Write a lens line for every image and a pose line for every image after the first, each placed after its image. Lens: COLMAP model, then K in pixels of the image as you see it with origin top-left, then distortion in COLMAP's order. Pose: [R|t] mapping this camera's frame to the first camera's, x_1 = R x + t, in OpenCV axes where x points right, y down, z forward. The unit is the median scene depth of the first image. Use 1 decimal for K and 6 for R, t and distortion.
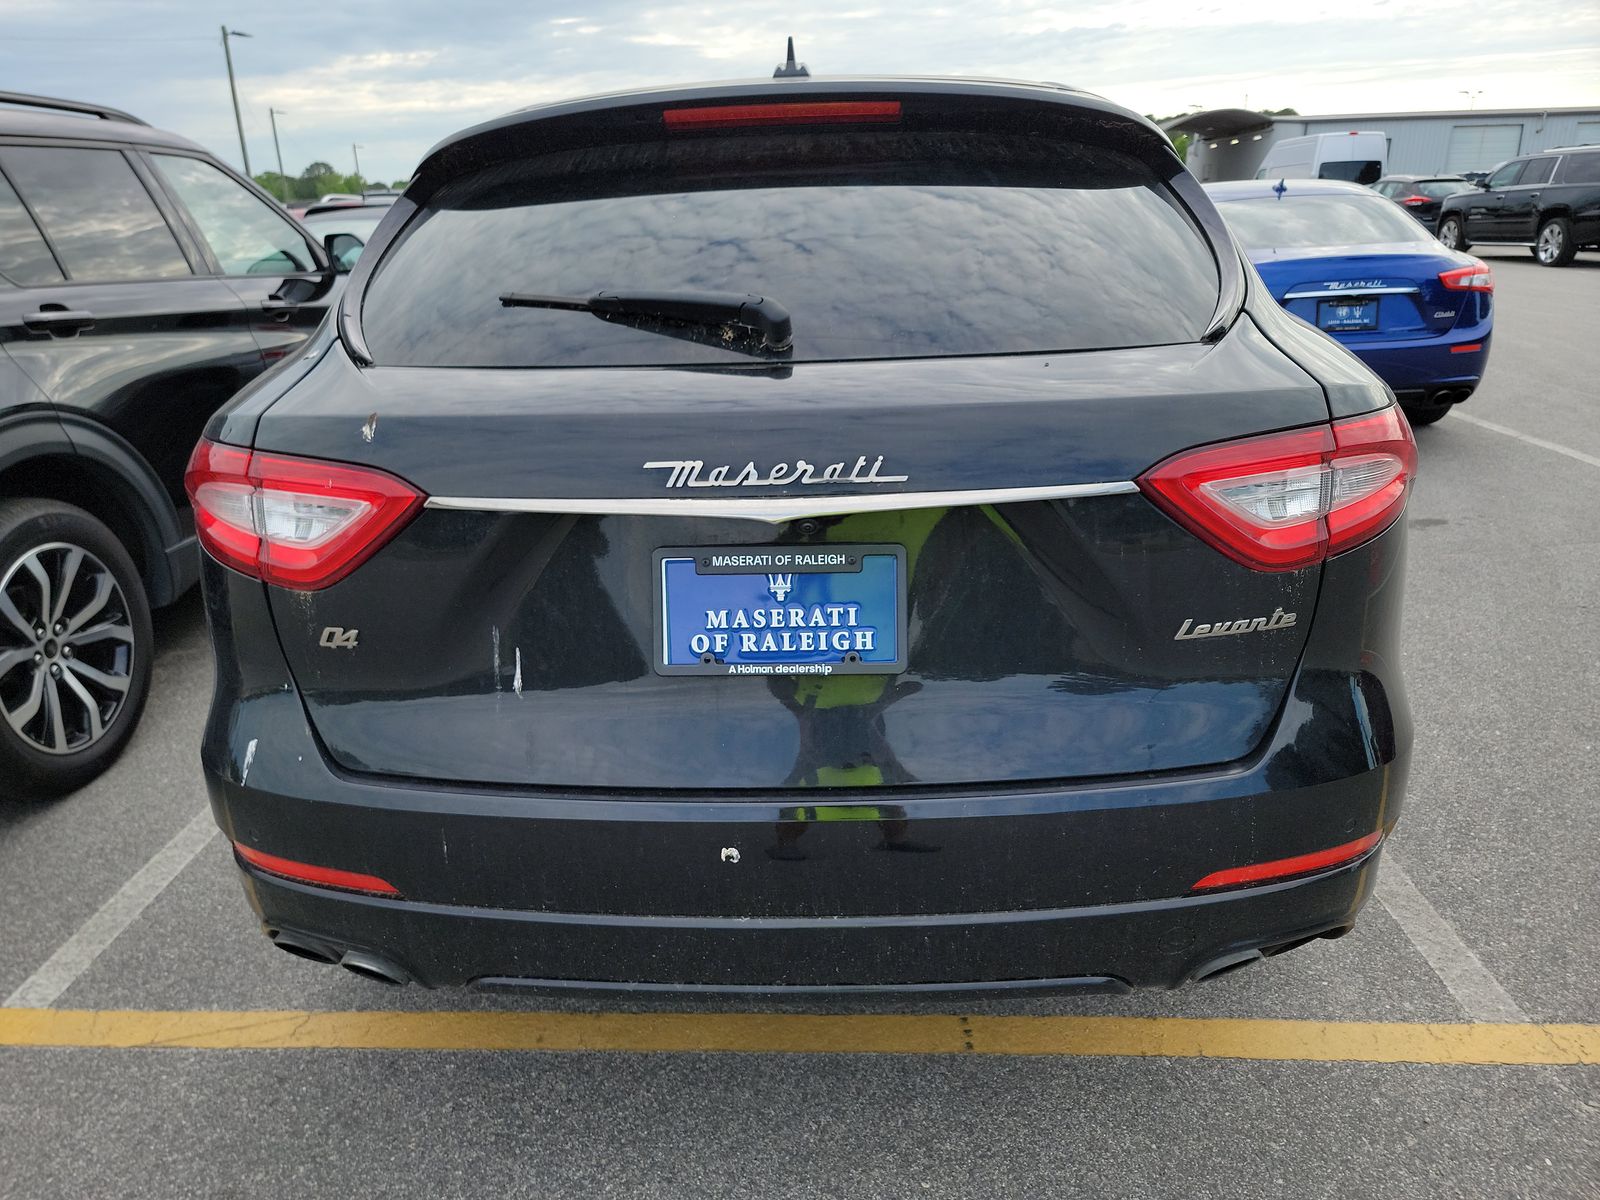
lens RADIAL K [[1171.2, 0, 803.8], [0, 1171.2, 567.6], [0, 0, 1]] dist [0.087466, -0.077505]
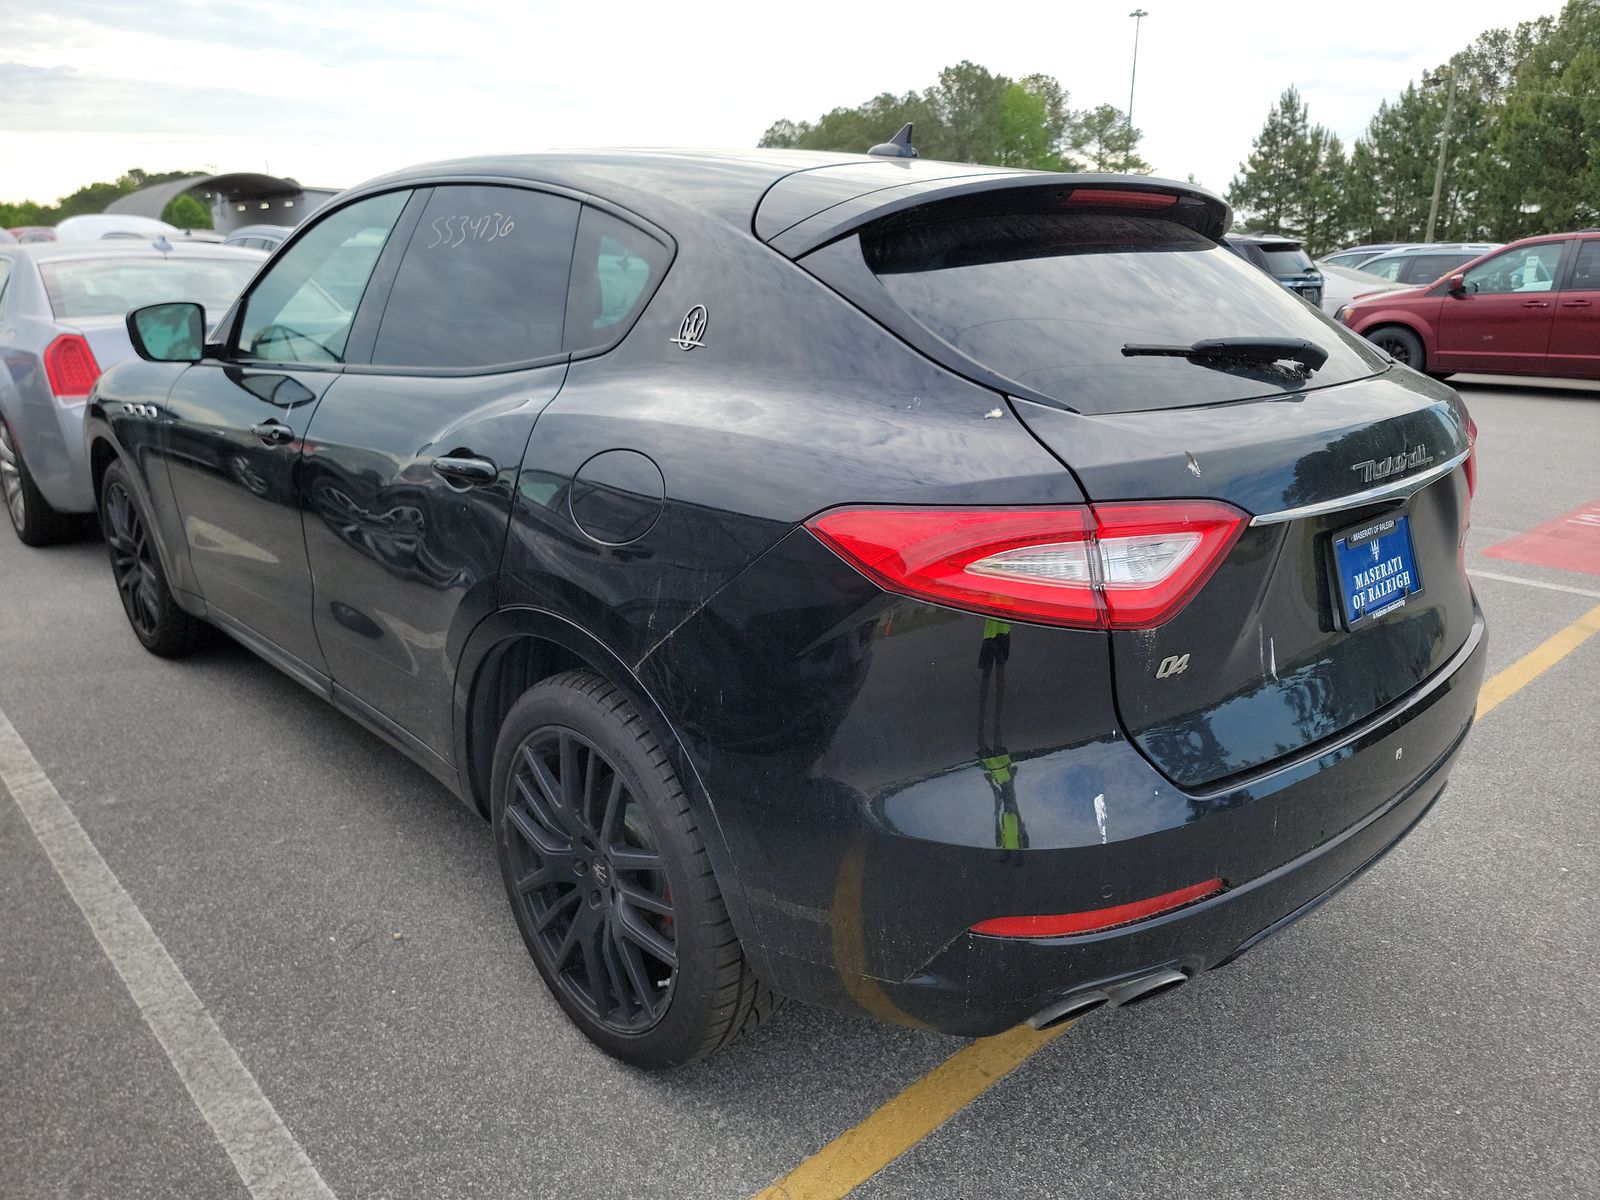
lens RADIAL K [[1171.0, 0, 802.6], [0, 1171.0, 554.2], [0, 0, 1]] dist [0.021244, -0.000318]
pose [[0.682422, -0.146716, 0.716083, -0.080100], [0.188624, 0.981816, 0.021403, -0.007346], [-0.706202, 0.120465, 0.697687, 0.028933]]
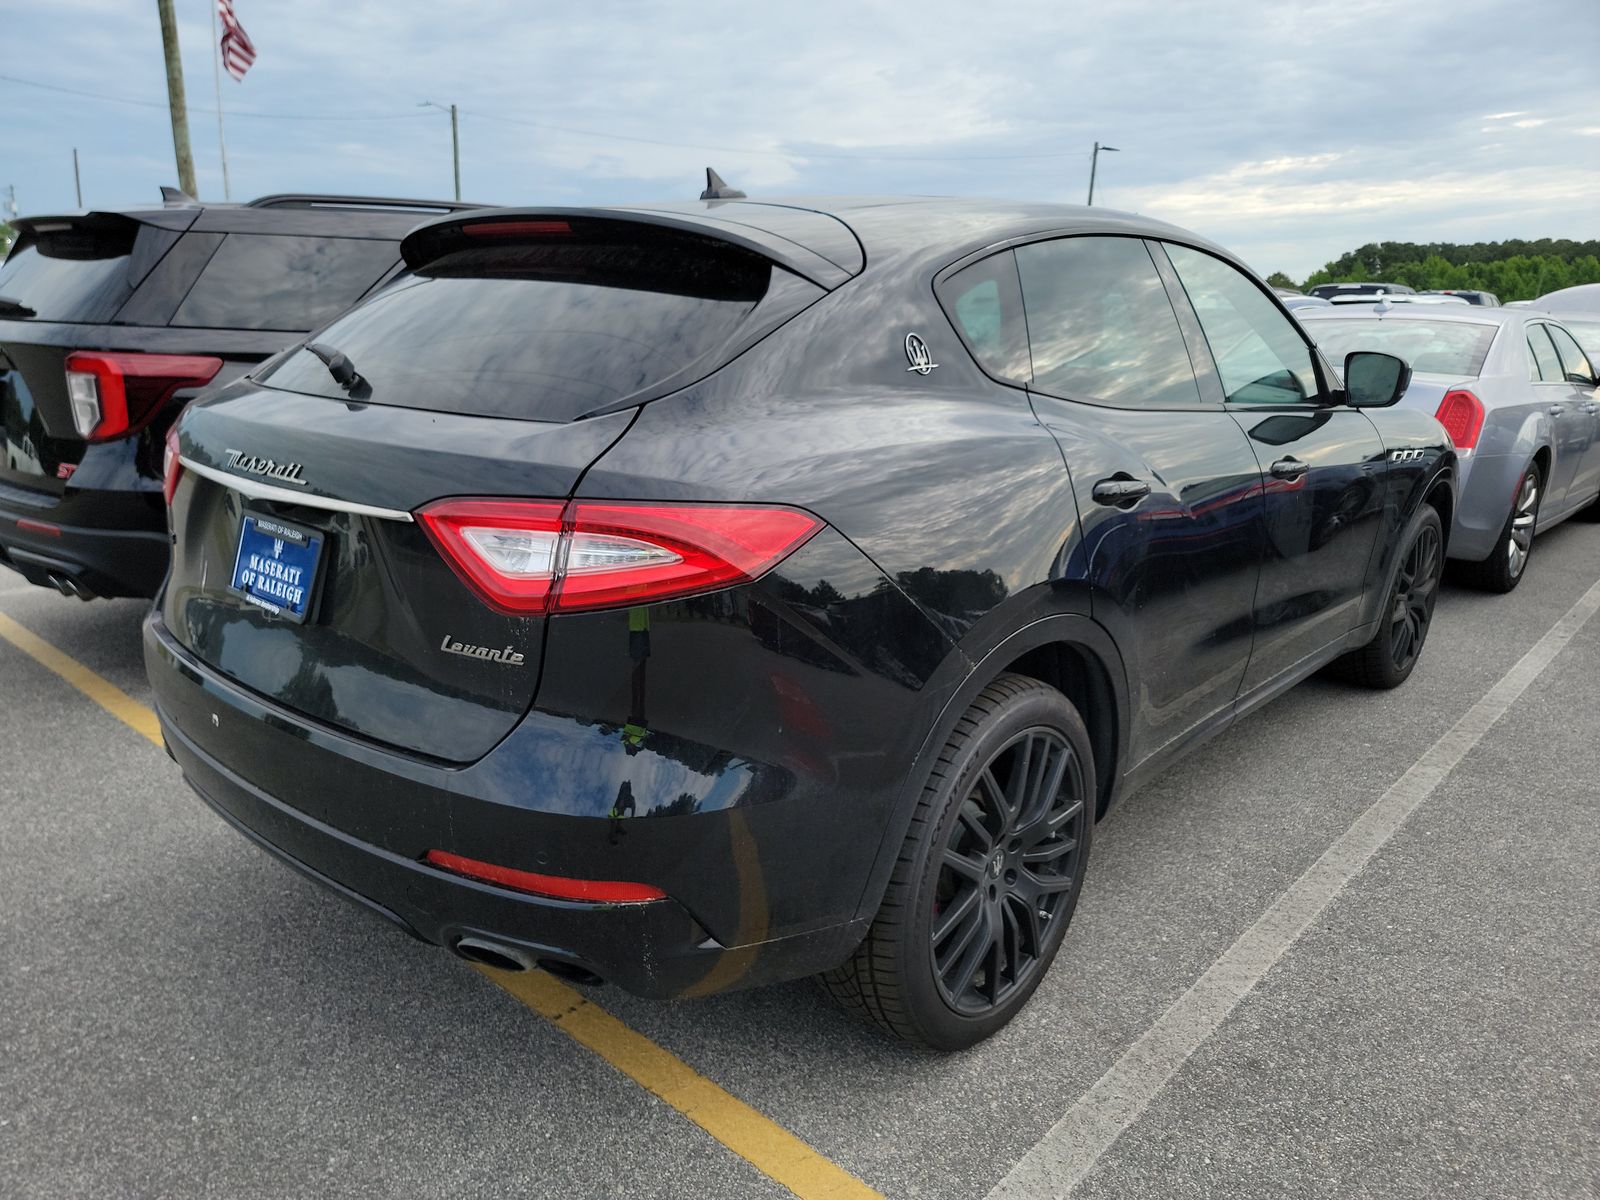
lens RADIAL K [[1171.2, 0, 803.8], [0, 1171.2, 567.6], [0, 0, 1]] dist [0.087466, -0.077505]
pose [[0.764145, 0.190244, -0.616351, 0.075864], [-0.236500, 0.971608, 0.006688, -0.006781], [0.600125, 0.140656, 0.787443, 0.013784]]
